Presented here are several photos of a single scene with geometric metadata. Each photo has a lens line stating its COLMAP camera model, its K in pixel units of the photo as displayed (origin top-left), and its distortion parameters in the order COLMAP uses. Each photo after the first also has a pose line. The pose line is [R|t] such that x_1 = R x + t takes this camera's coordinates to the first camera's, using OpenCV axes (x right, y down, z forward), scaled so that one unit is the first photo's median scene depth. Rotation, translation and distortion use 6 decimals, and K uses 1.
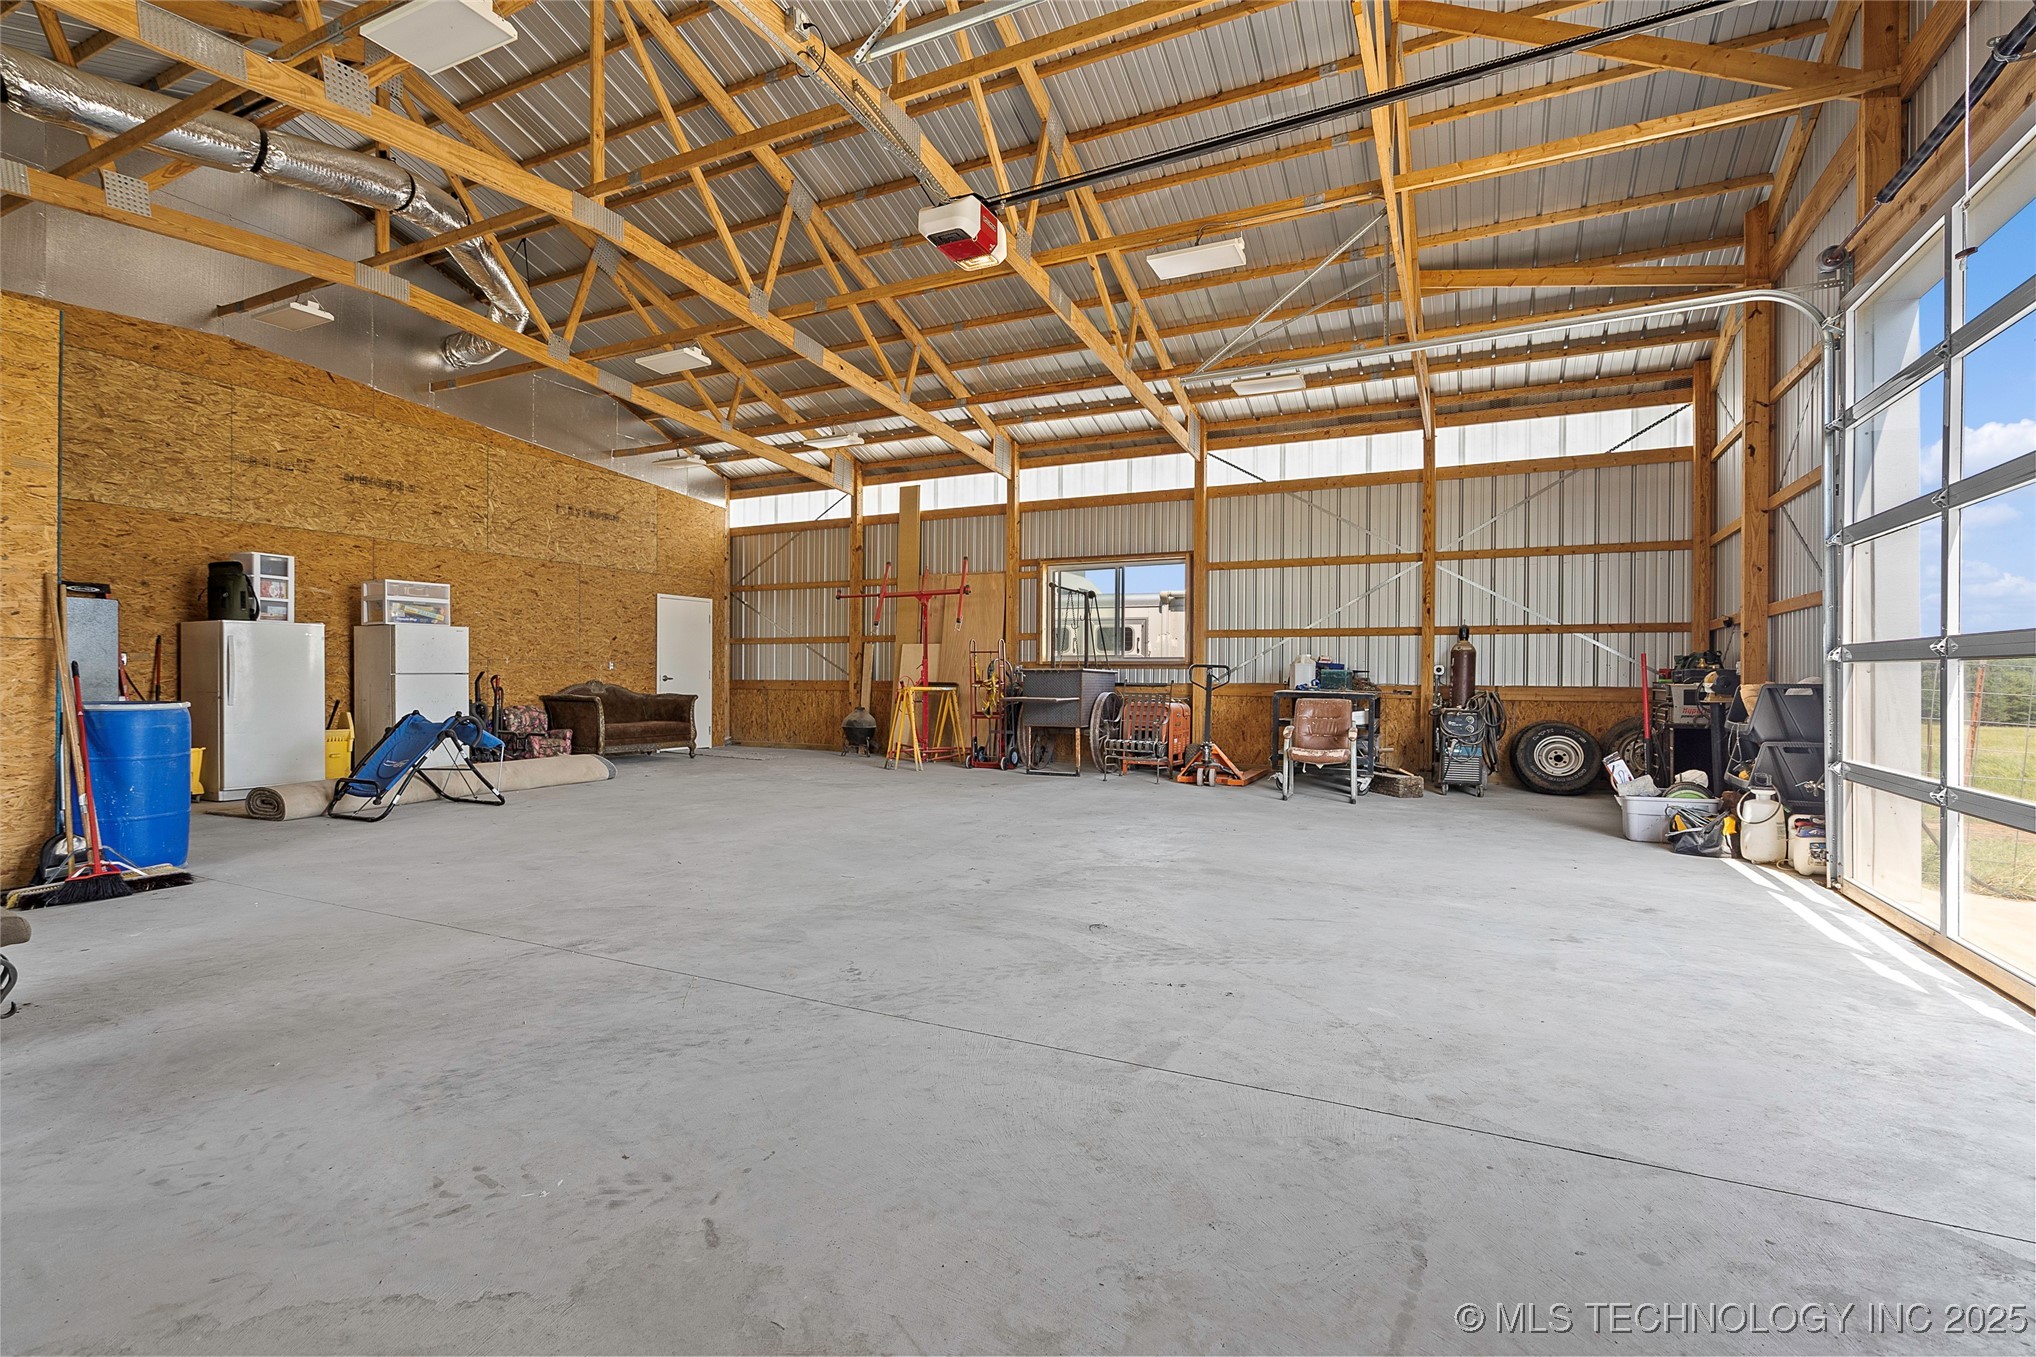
lens RADIAL K [[951.9, 0, 1014.2], [0, 951.9, 675.6], [0, 0, 1]] dist [-0.002573, 0.001825]
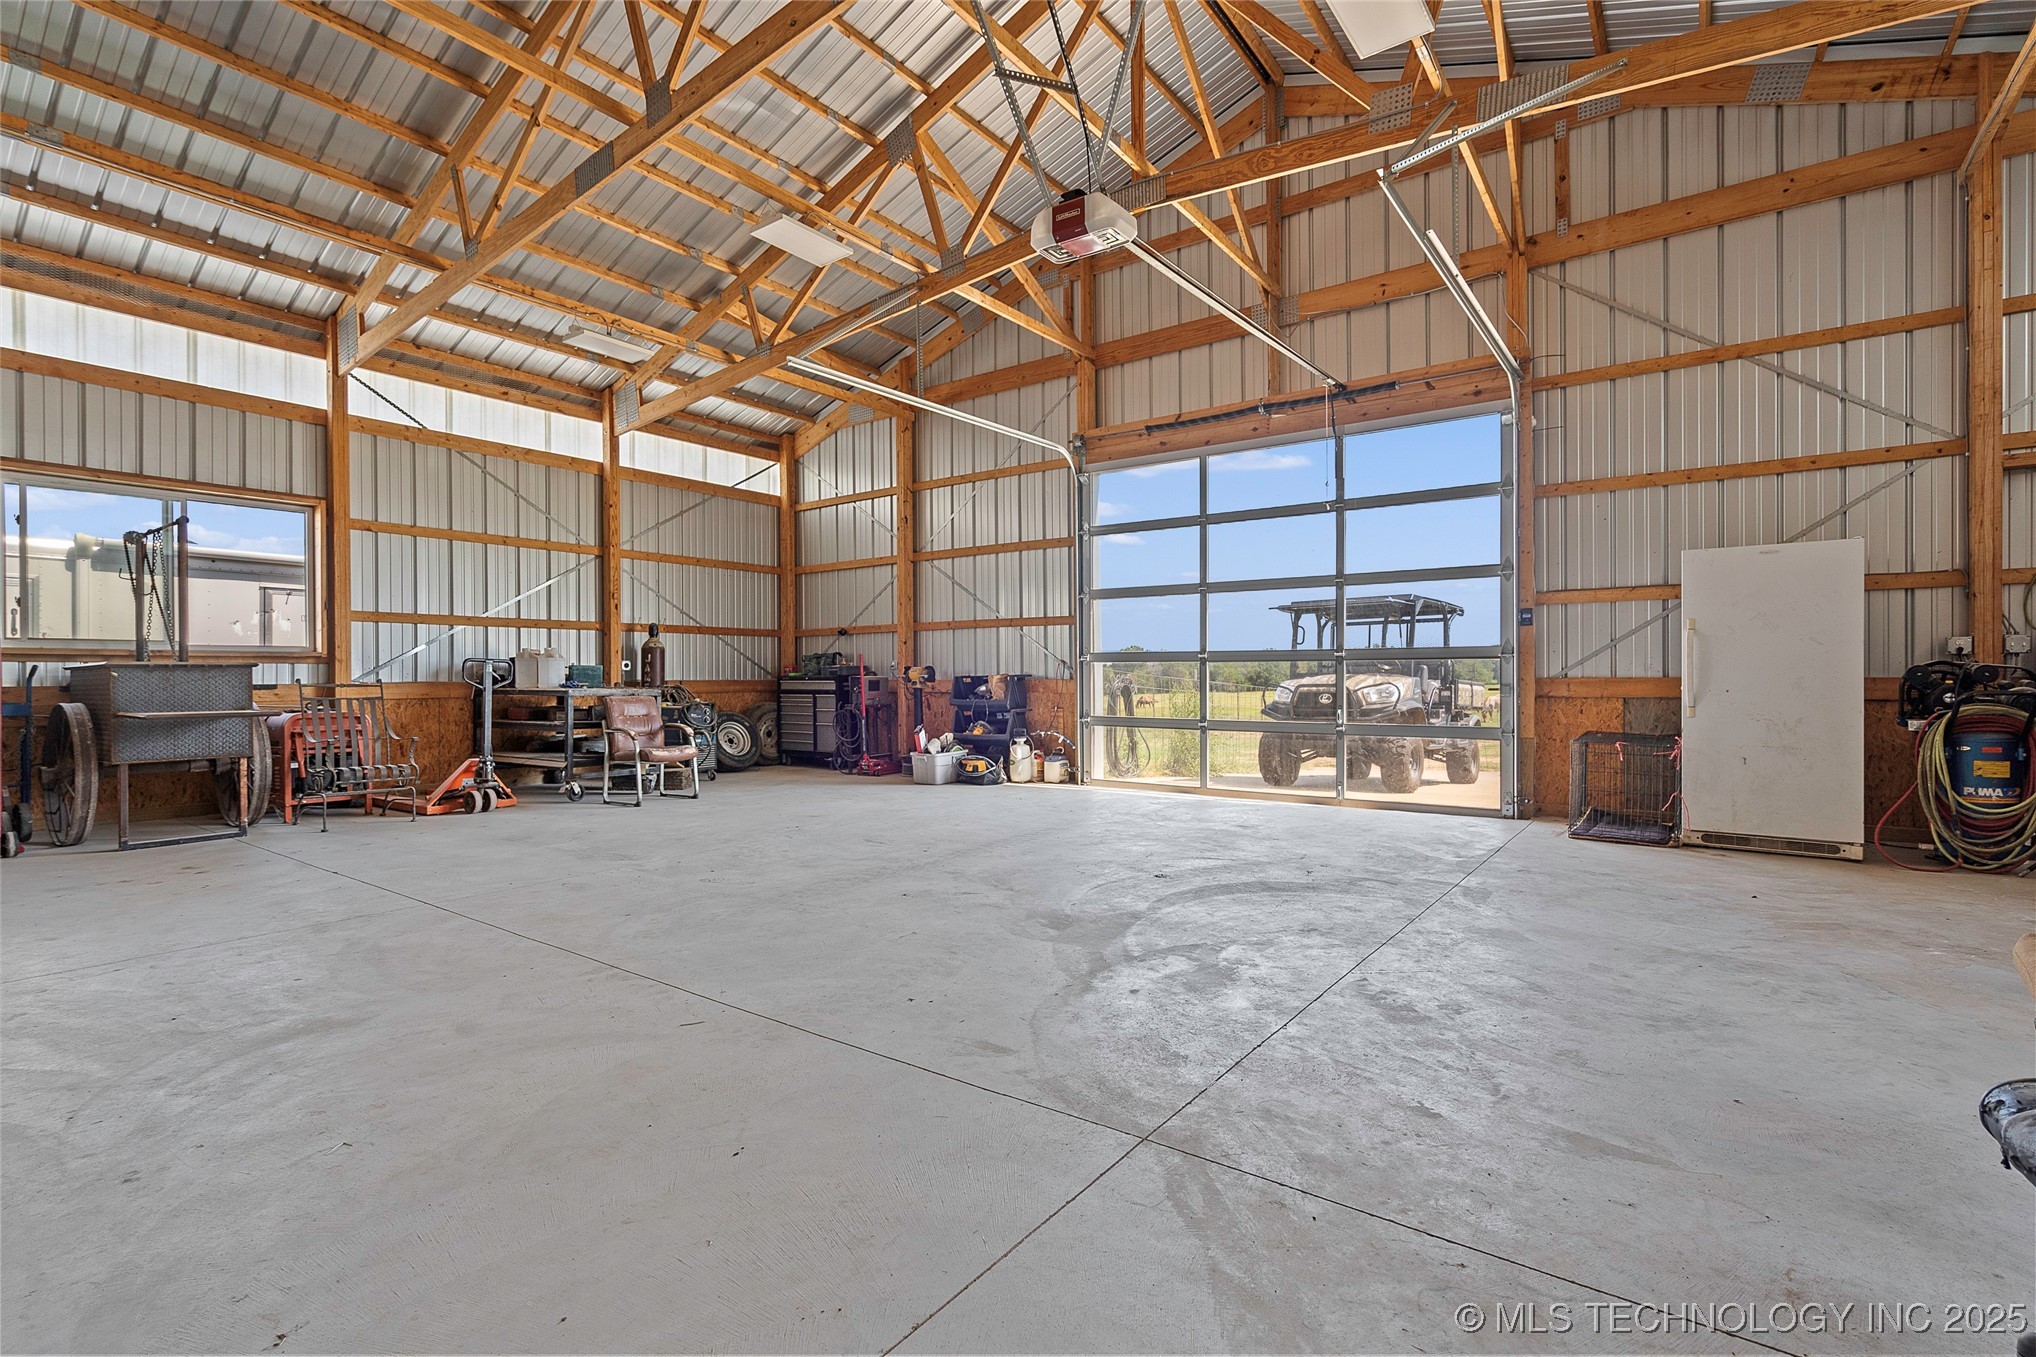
lens RADIAL K [[951.9, 0, 1018.7], [0, 951.9, 674.1], [0, 0, 1]] dist [-0.002573, 0.001825]
pose [[0.160487, -0.007670, 0.987008, -0.500595], [0.004238, 0.999966, 0.007082, -0.002197], [-0.987029, 0.003046, 0.160514, 0.430290]]
